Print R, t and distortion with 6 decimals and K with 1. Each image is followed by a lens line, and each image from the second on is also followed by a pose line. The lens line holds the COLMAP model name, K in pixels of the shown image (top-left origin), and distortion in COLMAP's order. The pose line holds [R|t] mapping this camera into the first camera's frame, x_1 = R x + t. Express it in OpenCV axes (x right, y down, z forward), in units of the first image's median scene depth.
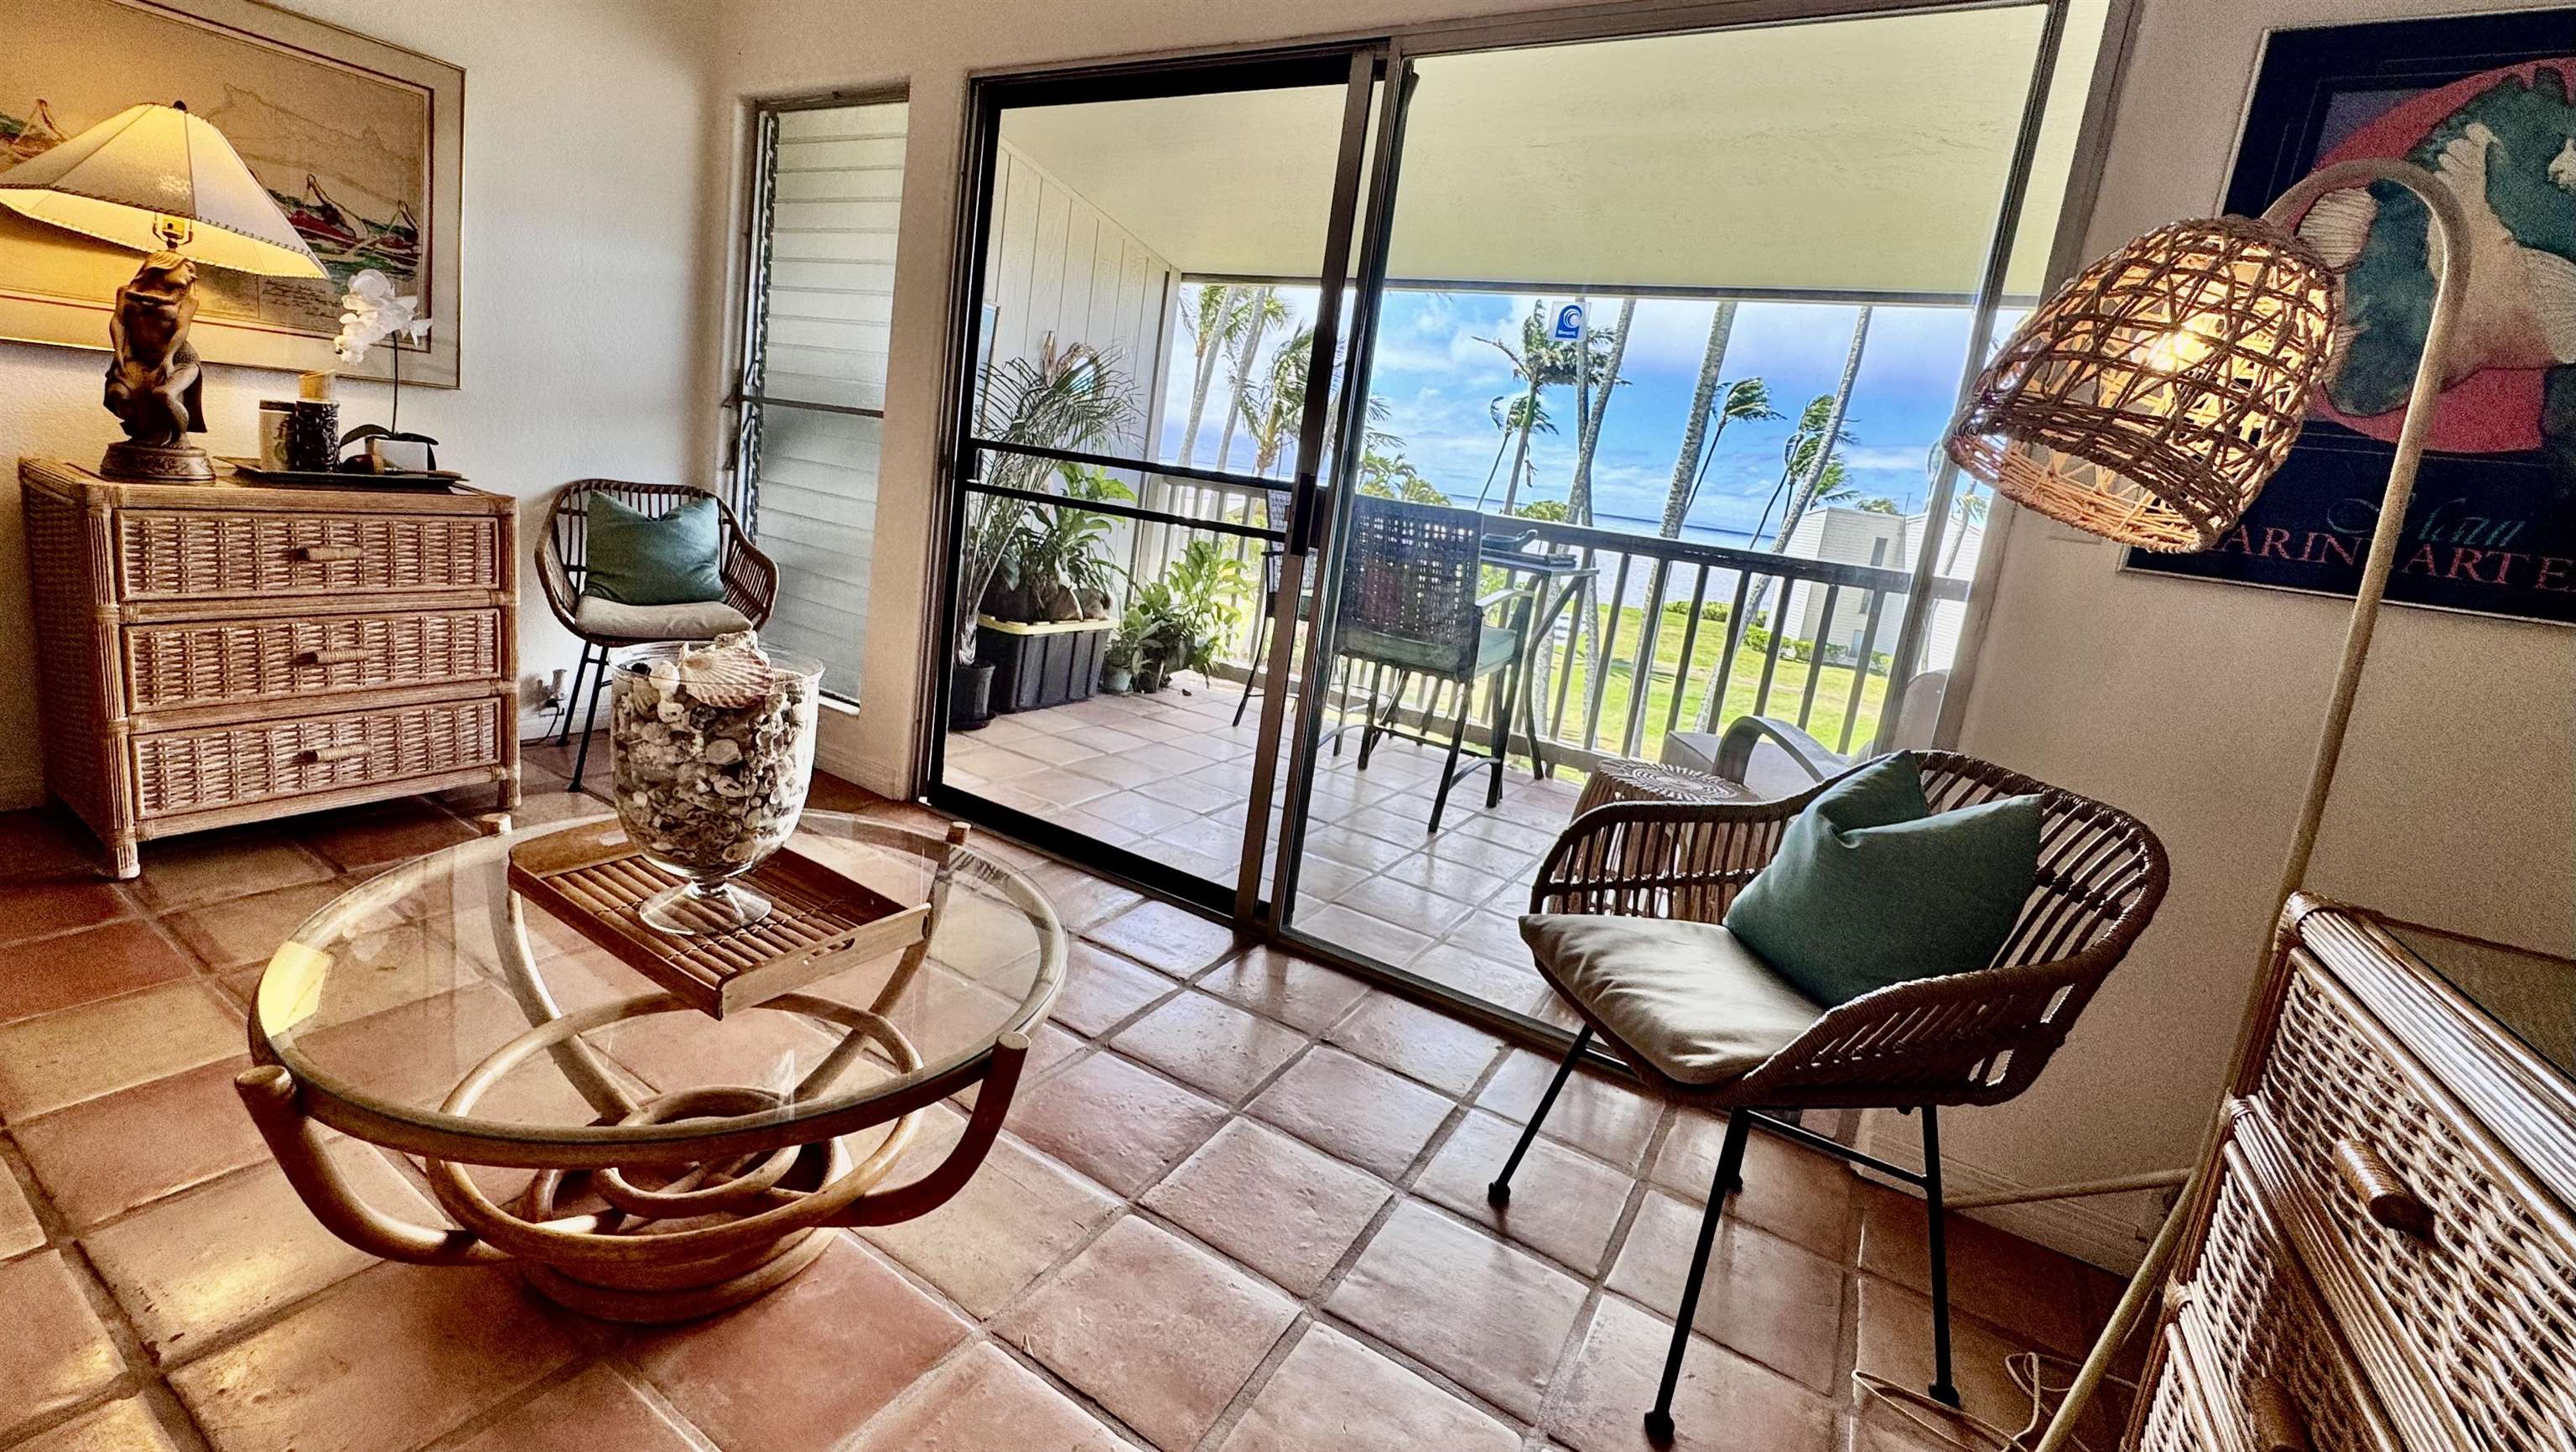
lens RADIAL K [[1081.7, 0, 1226.0], [0, 1081.7, 651.3], [0, 0, 1]] dist [0.001694, -0.001557]
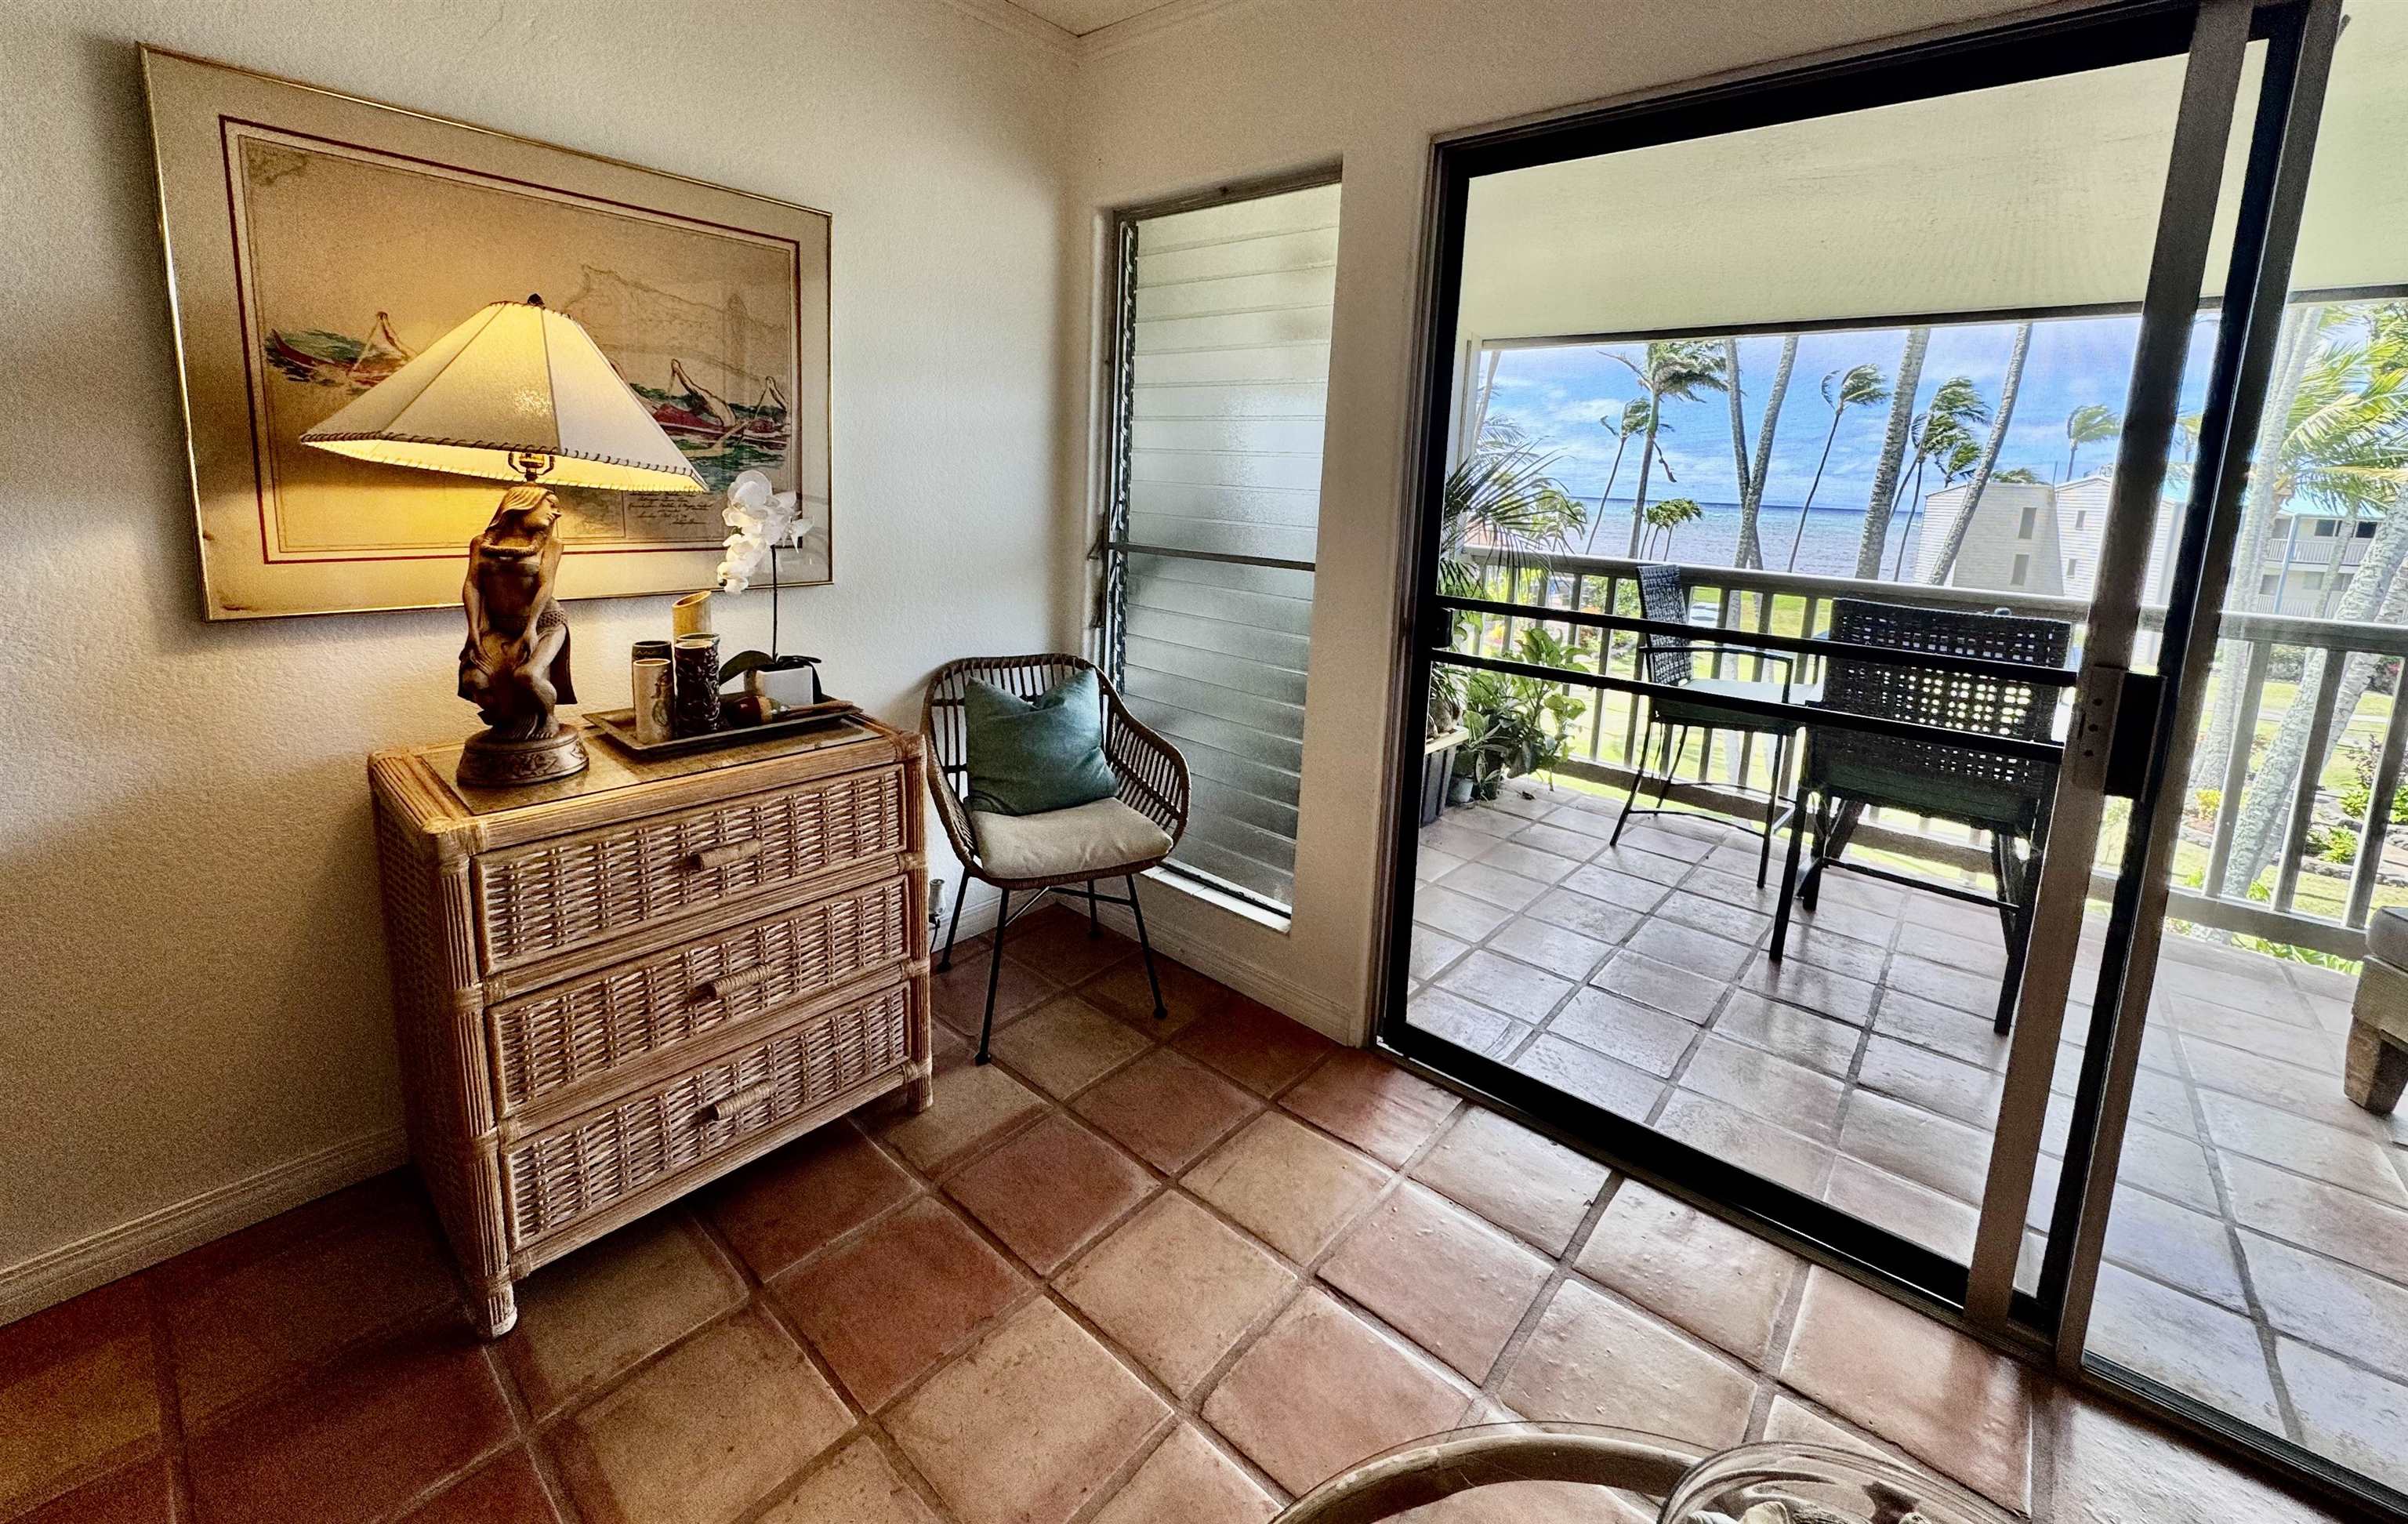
lens RADIAL K [[951.0, 0, 1222.0], [0, 951.0, 614.7], [0, 0, 1]] dist [-0.001927, -0.000200]
pose [[0.987876, -0.066297, -0.140378, -0.184264], [0.060485, 0.997142, -0.045279, -0.100826], [0.142979, 0.036239, 0.989062, 0.186432]]
